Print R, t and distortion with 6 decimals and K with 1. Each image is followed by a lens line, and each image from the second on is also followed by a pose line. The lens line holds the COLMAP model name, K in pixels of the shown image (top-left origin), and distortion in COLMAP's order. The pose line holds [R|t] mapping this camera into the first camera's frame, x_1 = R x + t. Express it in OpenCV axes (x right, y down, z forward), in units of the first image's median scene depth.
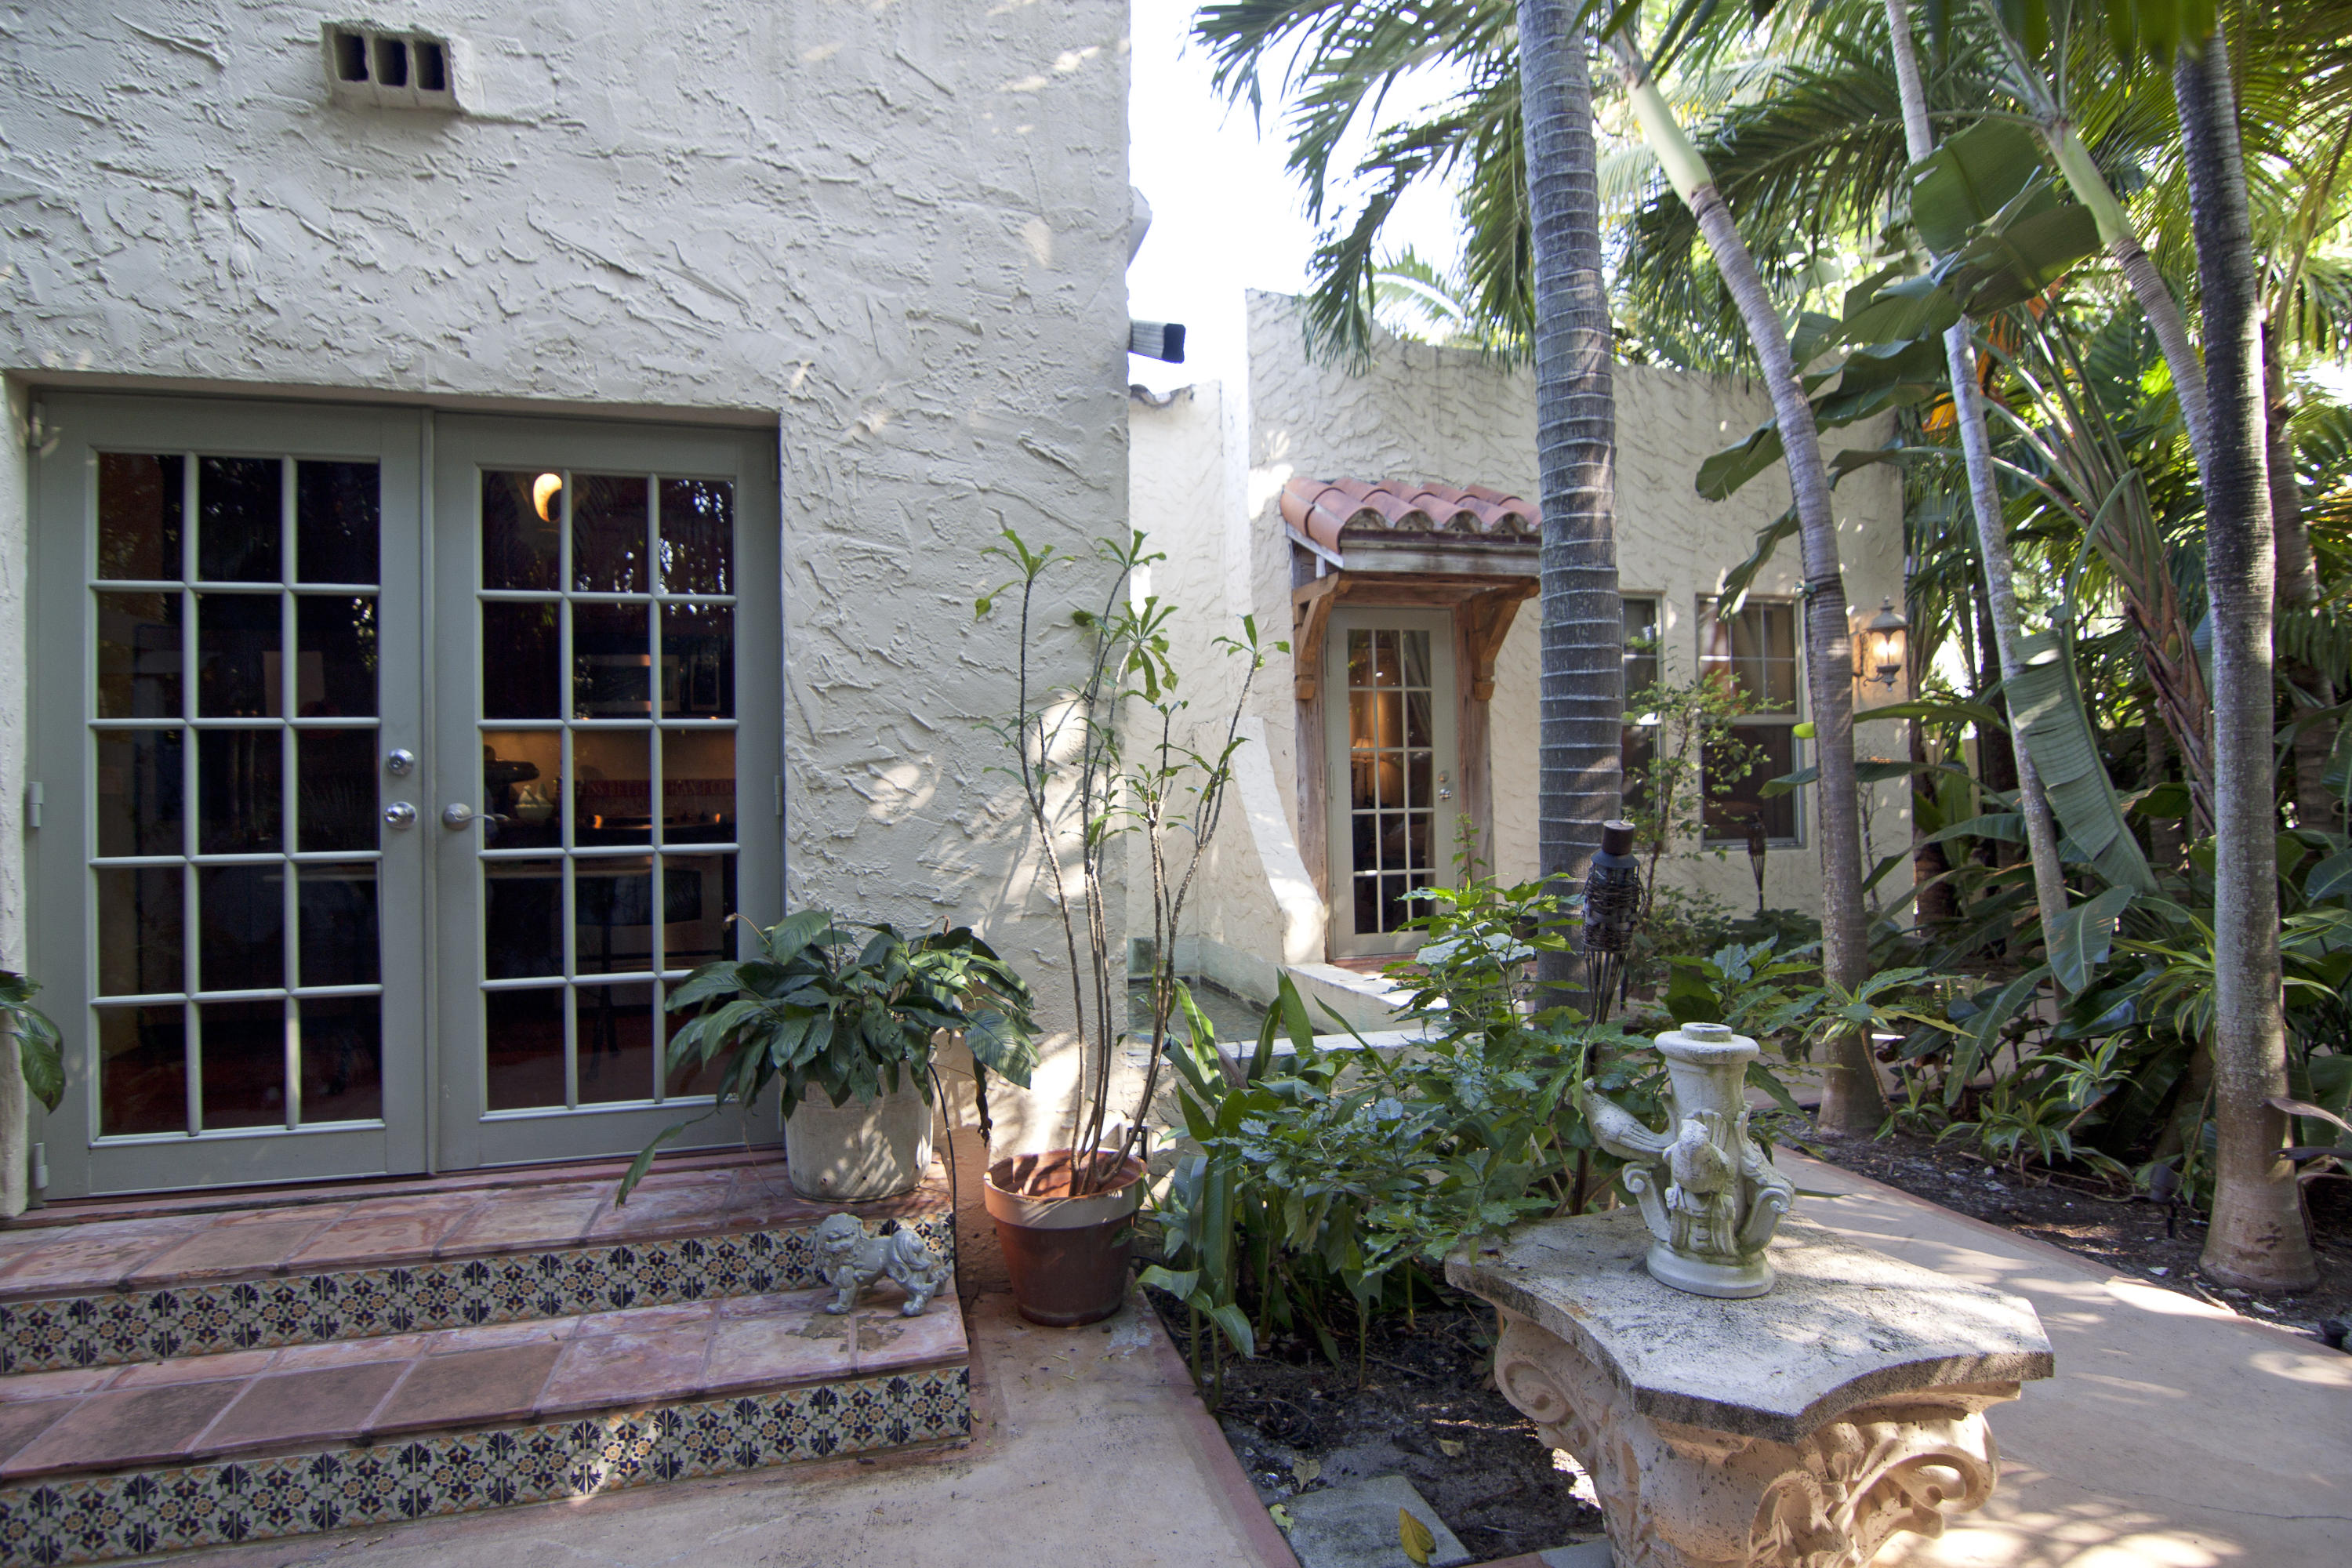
lens RADIAL K [[1187.9, 0, 1172.2], [0, 1187.9, 784.7], [0, 0, 1]] dist [-0.008418, -0.009082]
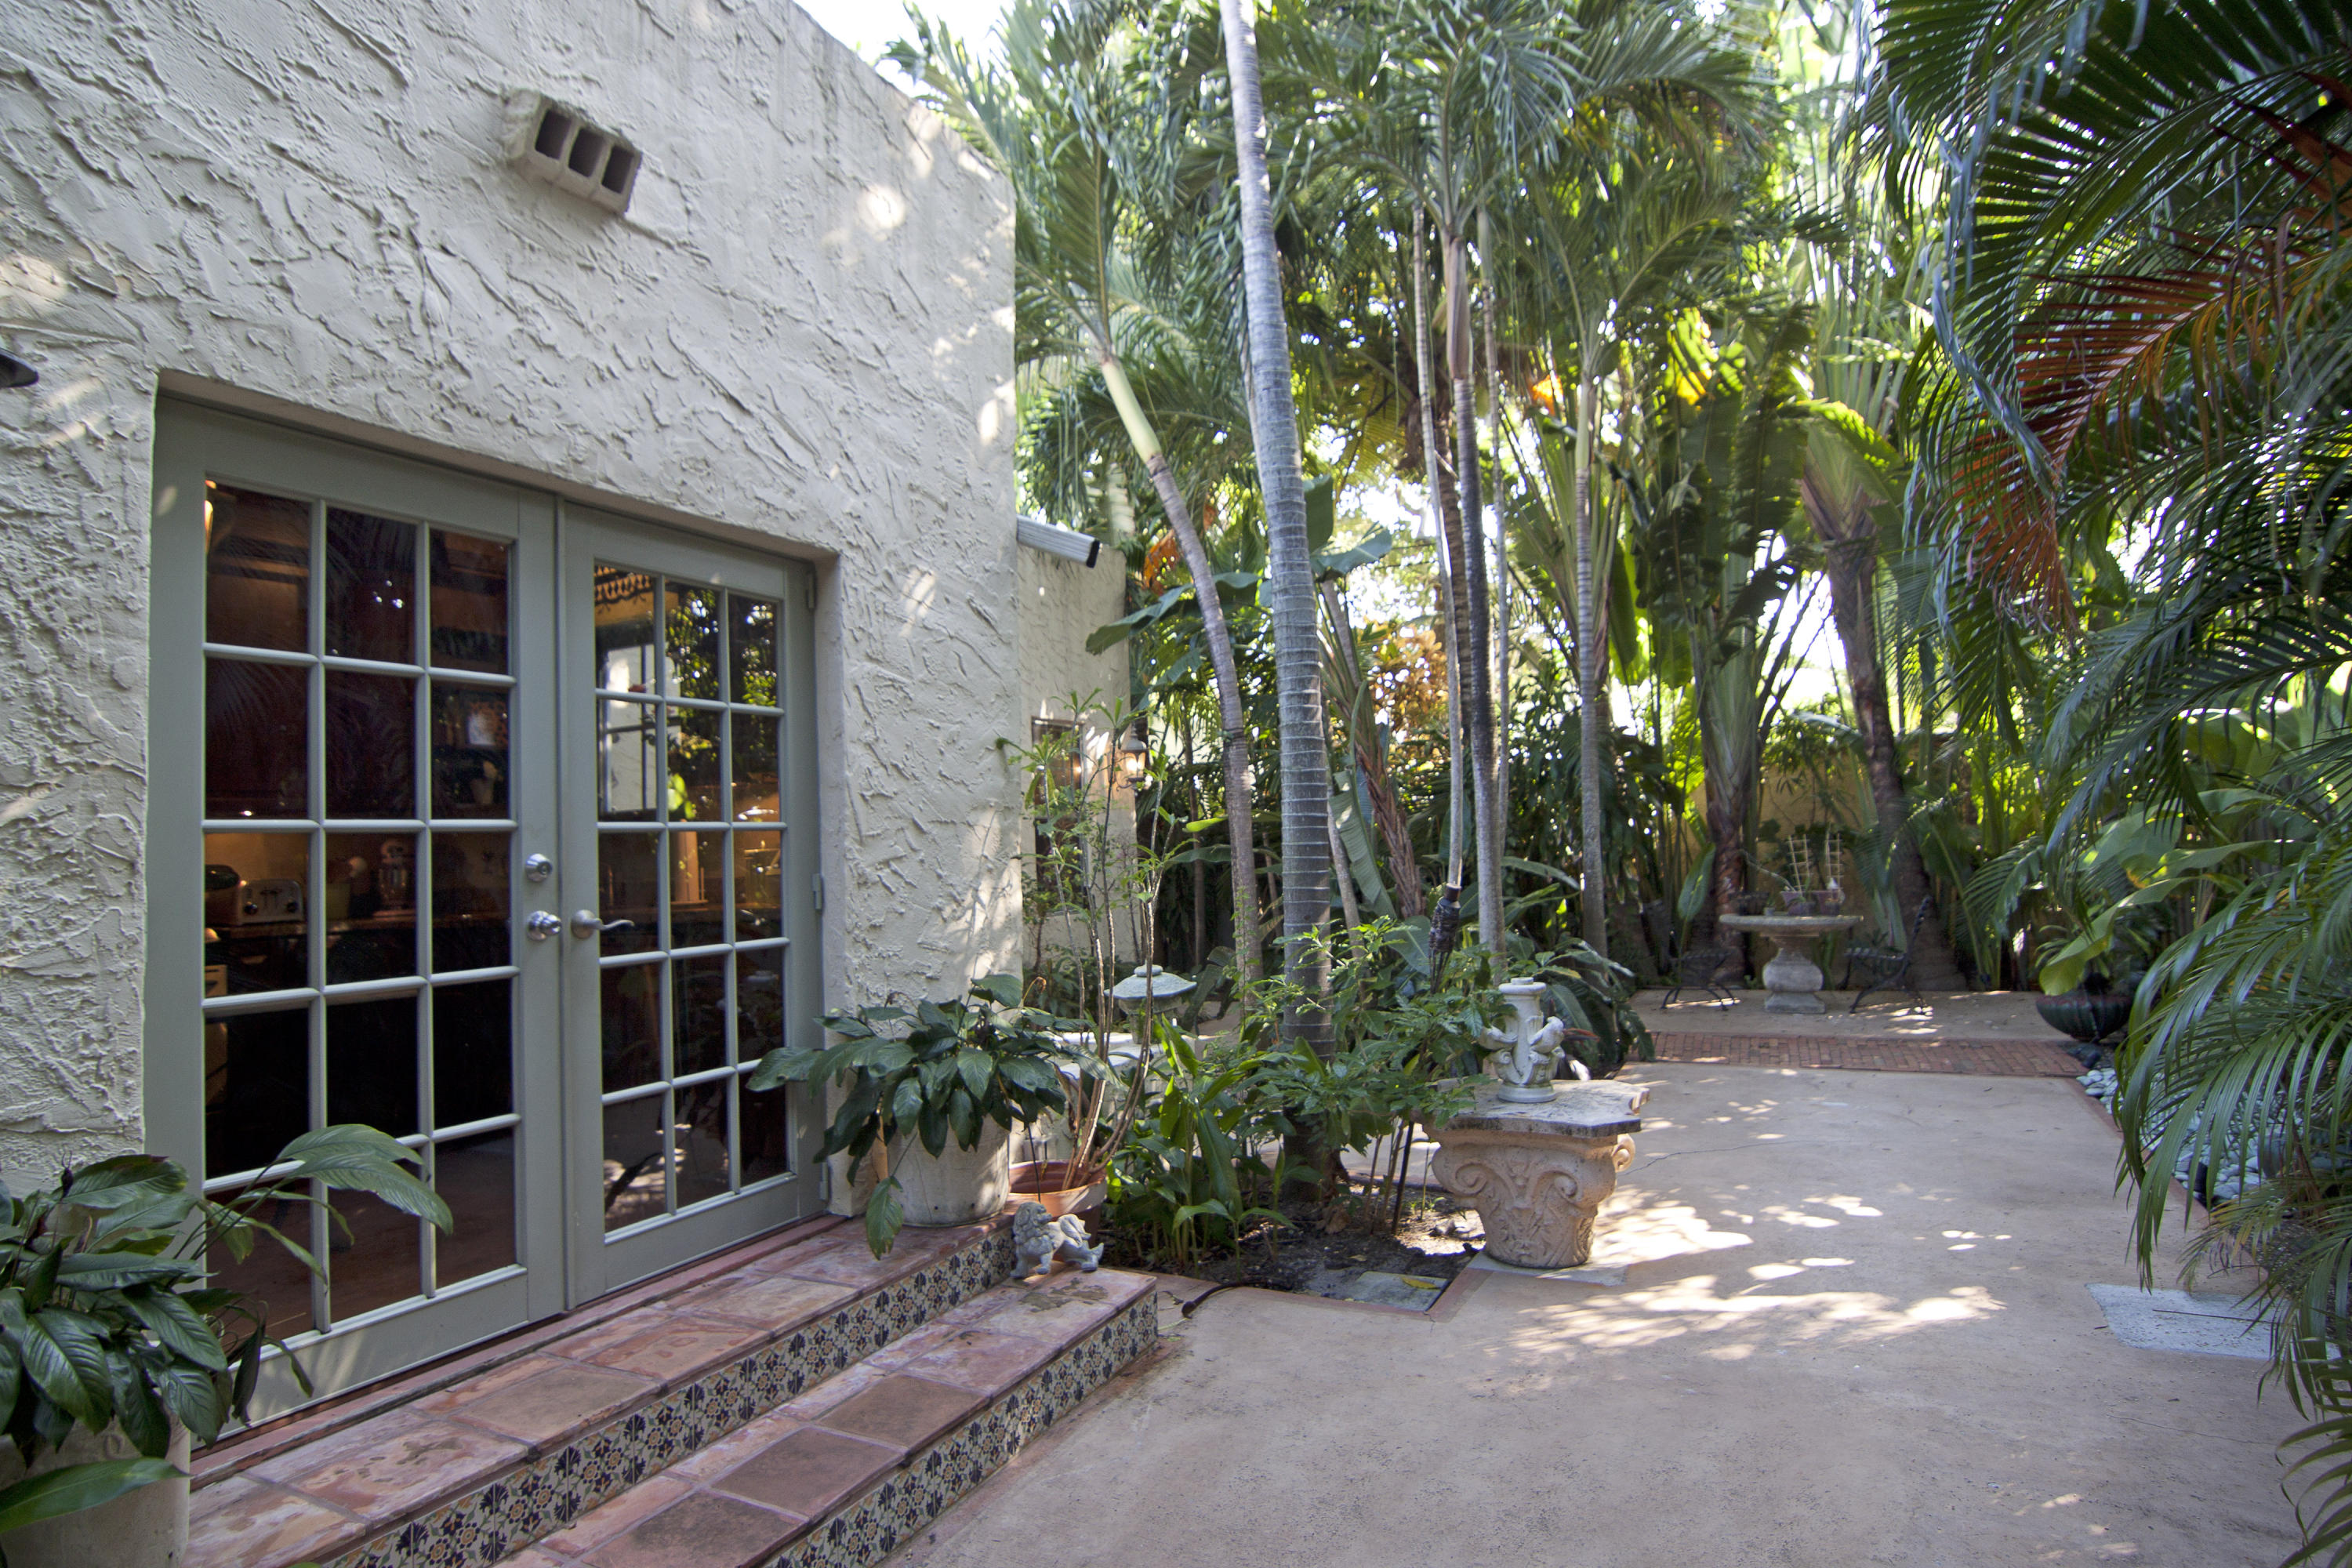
lens RADIAL K [[1222.7, 0, 1180.7], [0, 1222.7, 791.5], [0, 0, 1]] dist [-0.003206, -0.013388]
pose [[0.675864, 0.024247, 0.736627, -1.058925], [0.023311, 0.998255, -0.054247, -0.015861], [-0.736657, 0.053835, 0.674120, -0.023322]]
